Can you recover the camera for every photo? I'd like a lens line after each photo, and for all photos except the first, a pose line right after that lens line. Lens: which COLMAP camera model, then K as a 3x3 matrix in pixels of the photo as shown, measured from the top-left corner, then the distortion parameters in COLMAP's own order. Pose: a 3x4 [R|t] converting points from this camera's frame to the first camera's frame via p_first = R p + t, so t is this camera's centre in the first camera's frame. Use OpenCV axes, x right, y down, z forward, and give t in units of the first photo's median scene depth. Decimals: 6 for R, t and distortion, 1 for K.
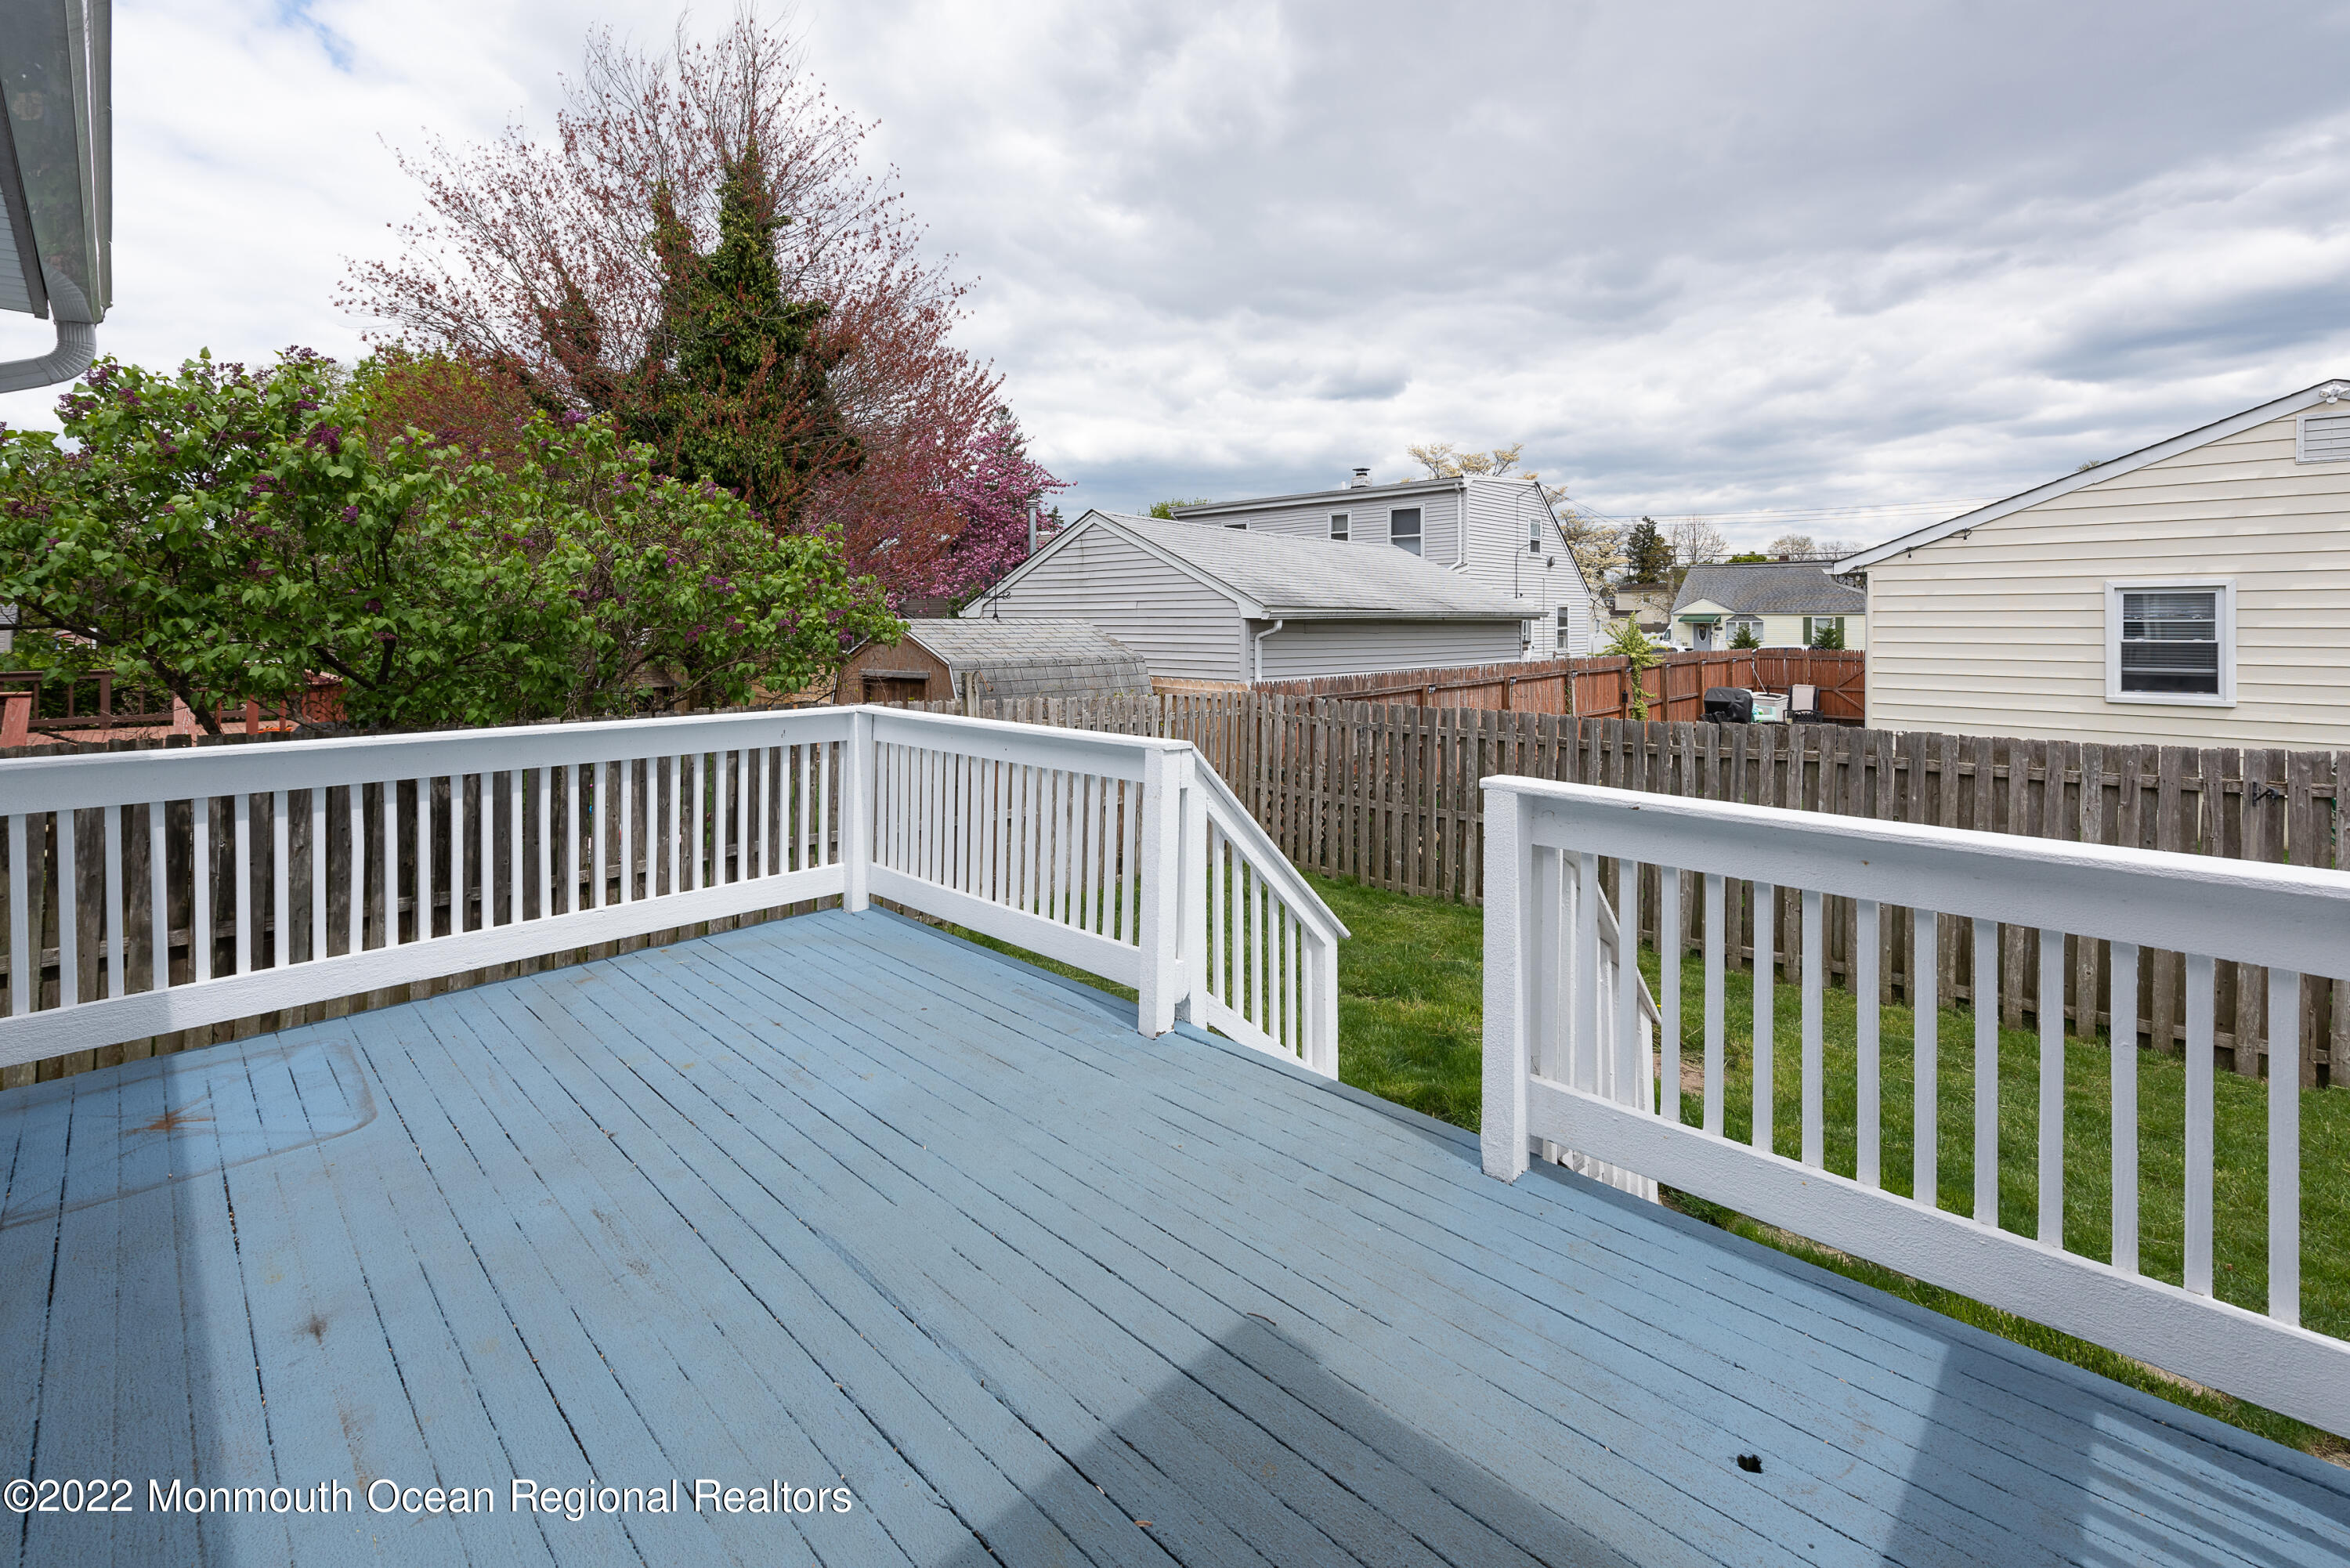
lens RADIAL K [[961.2, 0, 1179.4], [0, 961.2, 746.6], [0, 0, 1]] dist [0.014657, 0.000092]
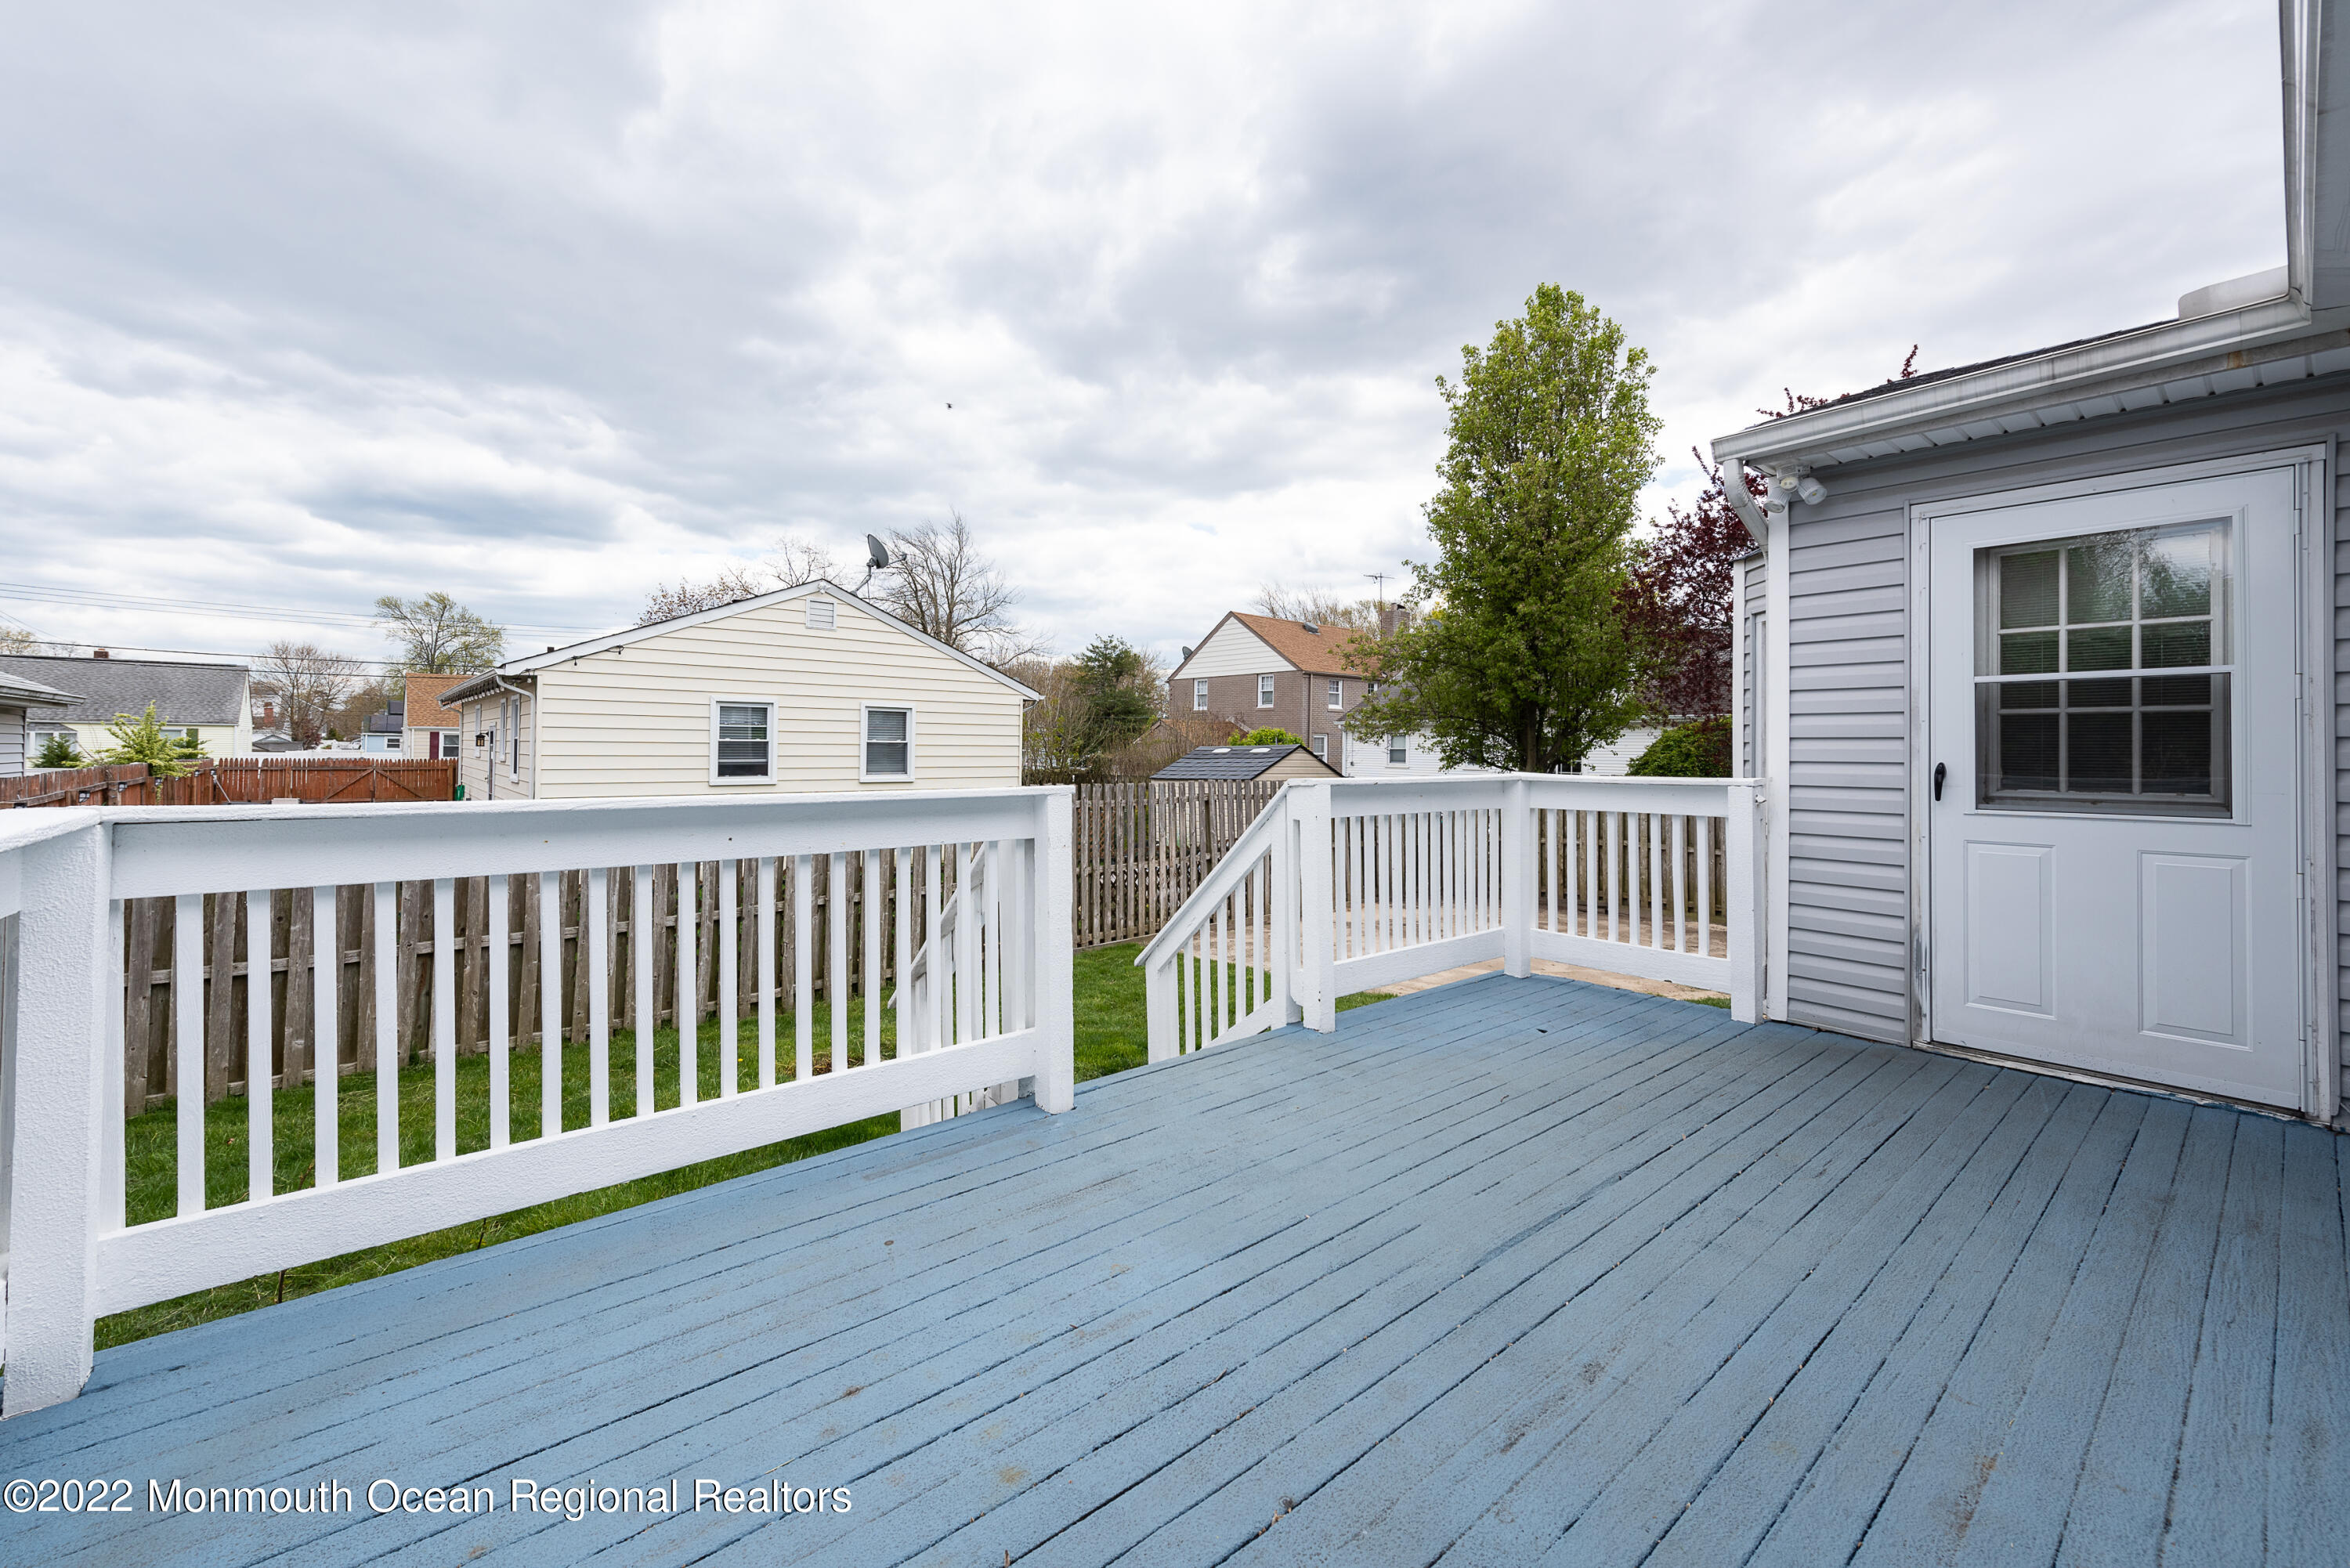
lens RADIAL K [[936.1, 0, 1152.7], [0, 936.1, 749.9], [0, 0, 1]] dist [0.013923, -0.003225]
pose [[0.131629, -0.002059, 0.991297, -1.056959], [0.118862, 0.992816, -0.013721, -0.014196], [-0.984147, 0.119633, 0.130928, 0.907428]]
